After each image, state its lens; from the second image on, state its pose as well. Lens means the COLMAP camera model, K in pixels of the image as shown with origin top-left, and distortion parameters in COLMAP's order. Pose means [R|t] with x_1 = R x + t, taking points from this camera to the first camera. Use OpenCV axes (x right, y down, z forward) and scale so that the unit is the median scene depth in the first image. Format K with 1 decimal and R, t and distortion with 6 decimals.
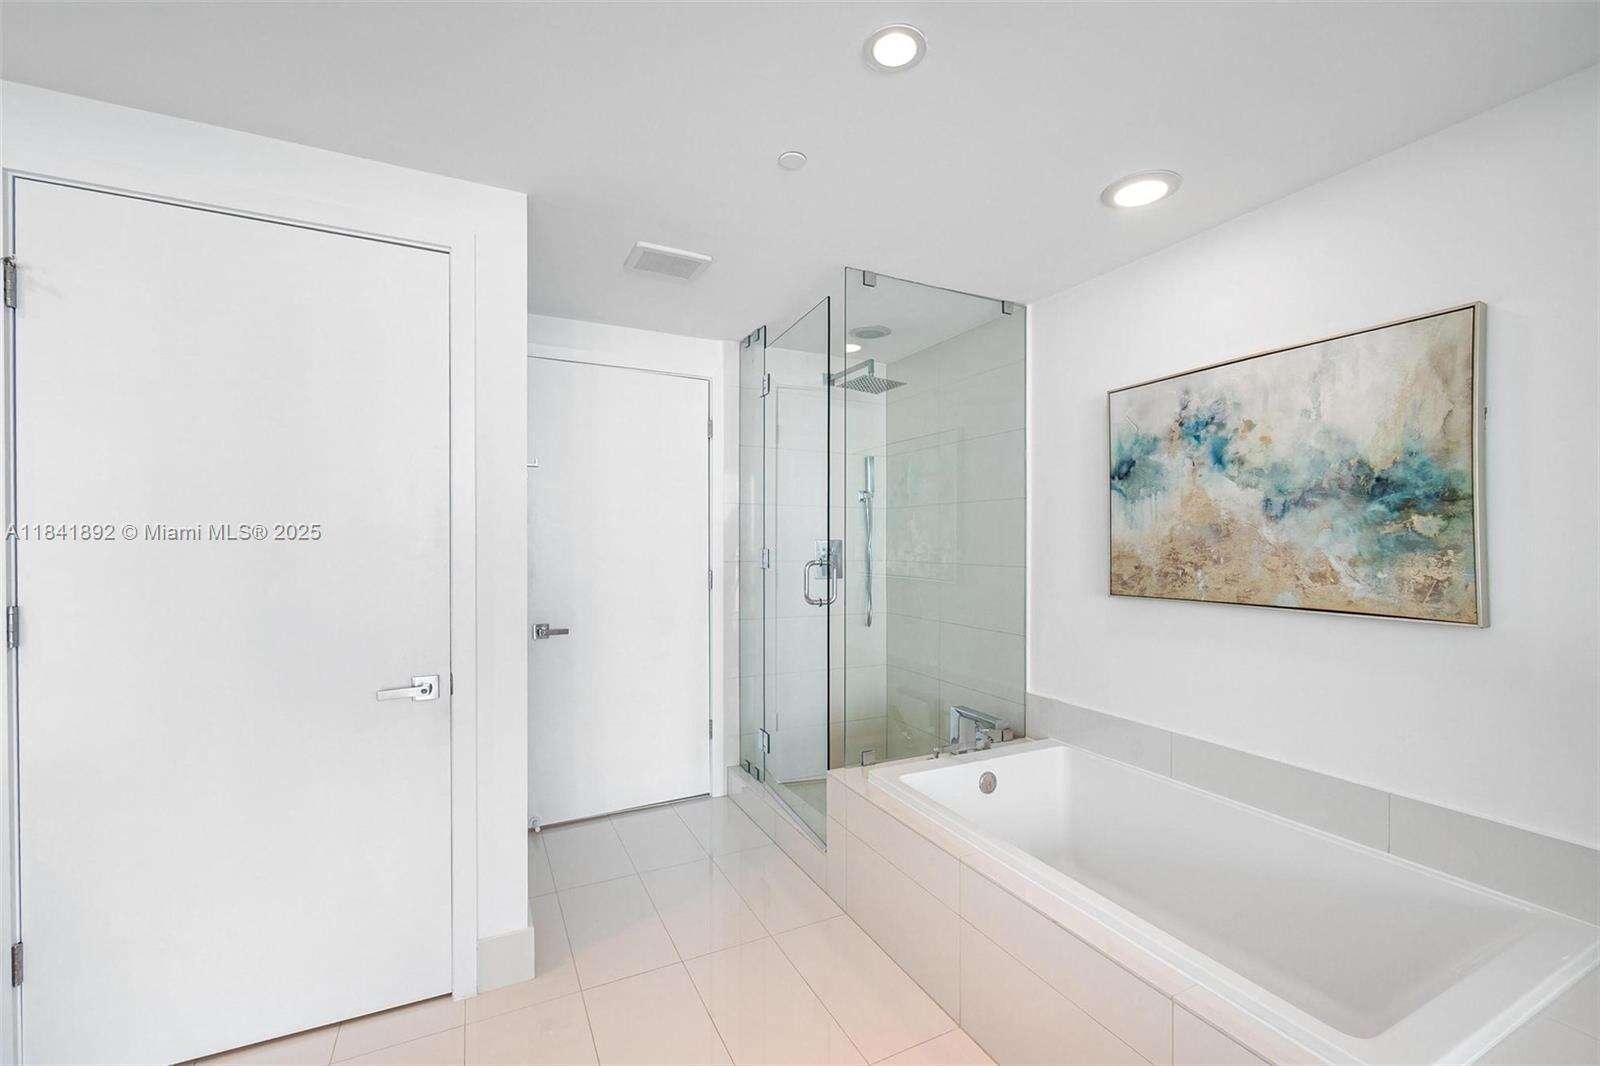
lens RADIAL K [[654.2, 0, 802.5], [0, 654.2, 538.9], [0, 0, 1]] dist [-0.008584, 0.002090]
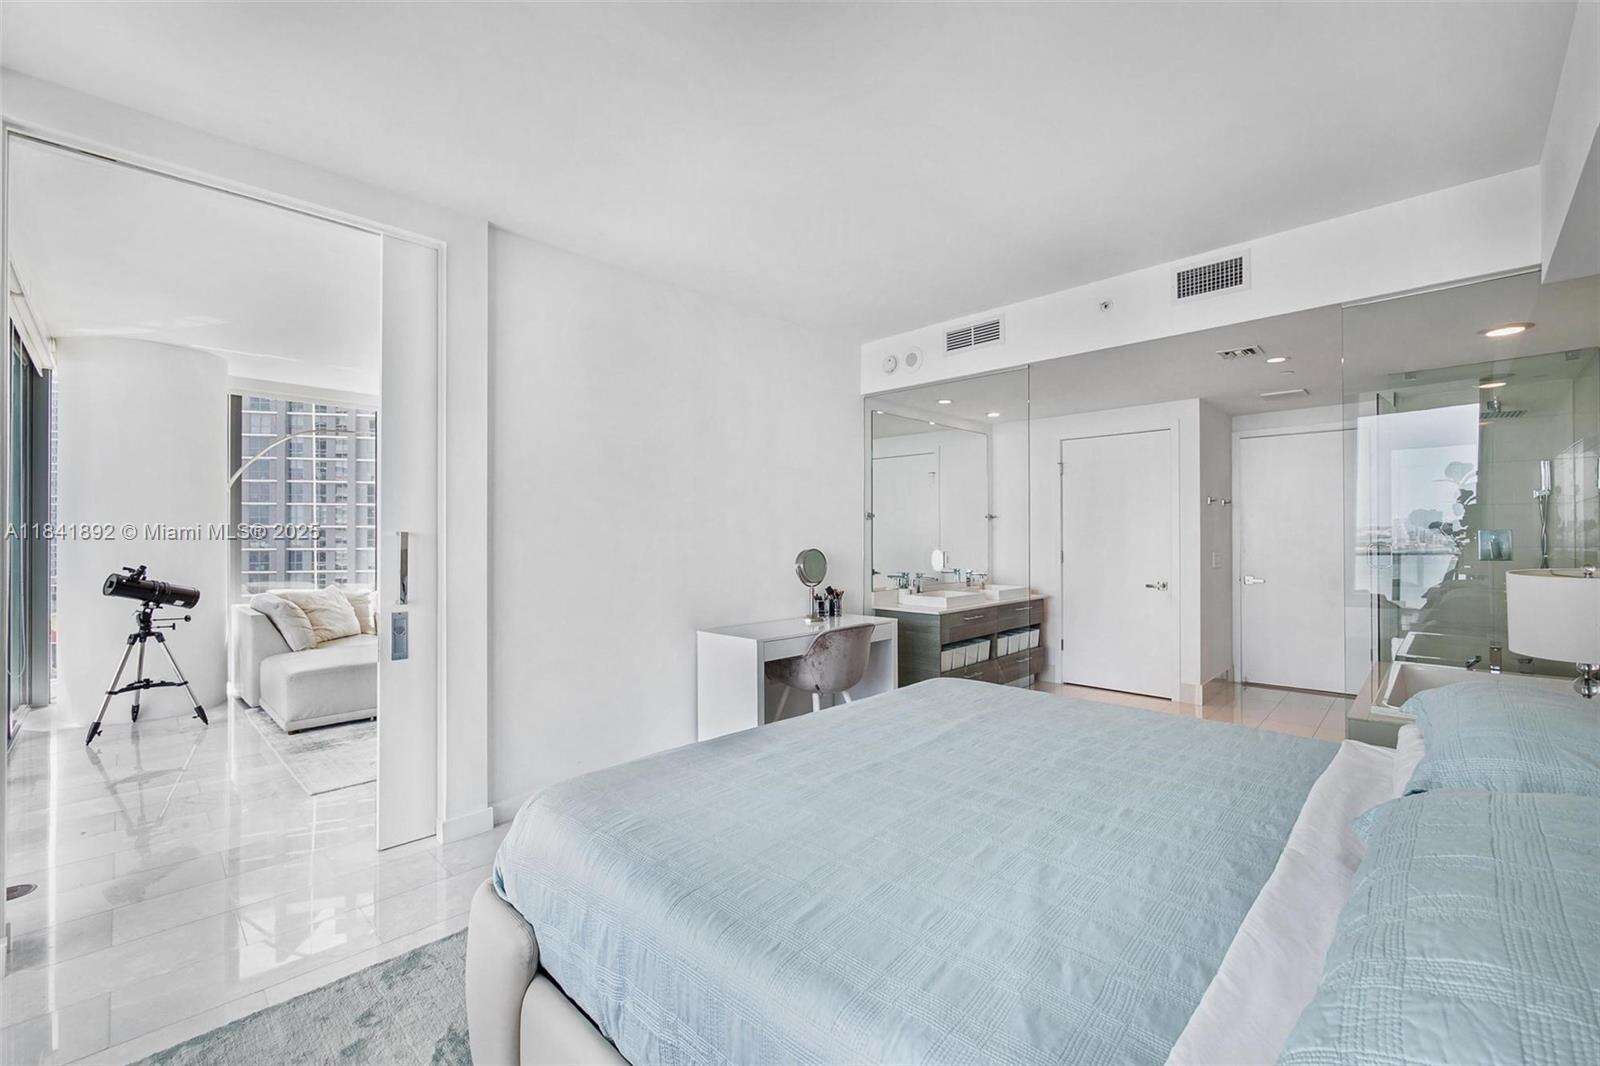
lens RADIAL K [[654.2, 0, 804.2], [0, 654.2, 528.2], [0, 0, 1]] dist [-0.008584, 0.002090]
pose [[0.320021, -0.004452, -0.947400, 1.192174], [0.008557, 0.999962, -0.001808, -0.023475], [0.947372, -0.007528, 0.320047, -1.019325]]
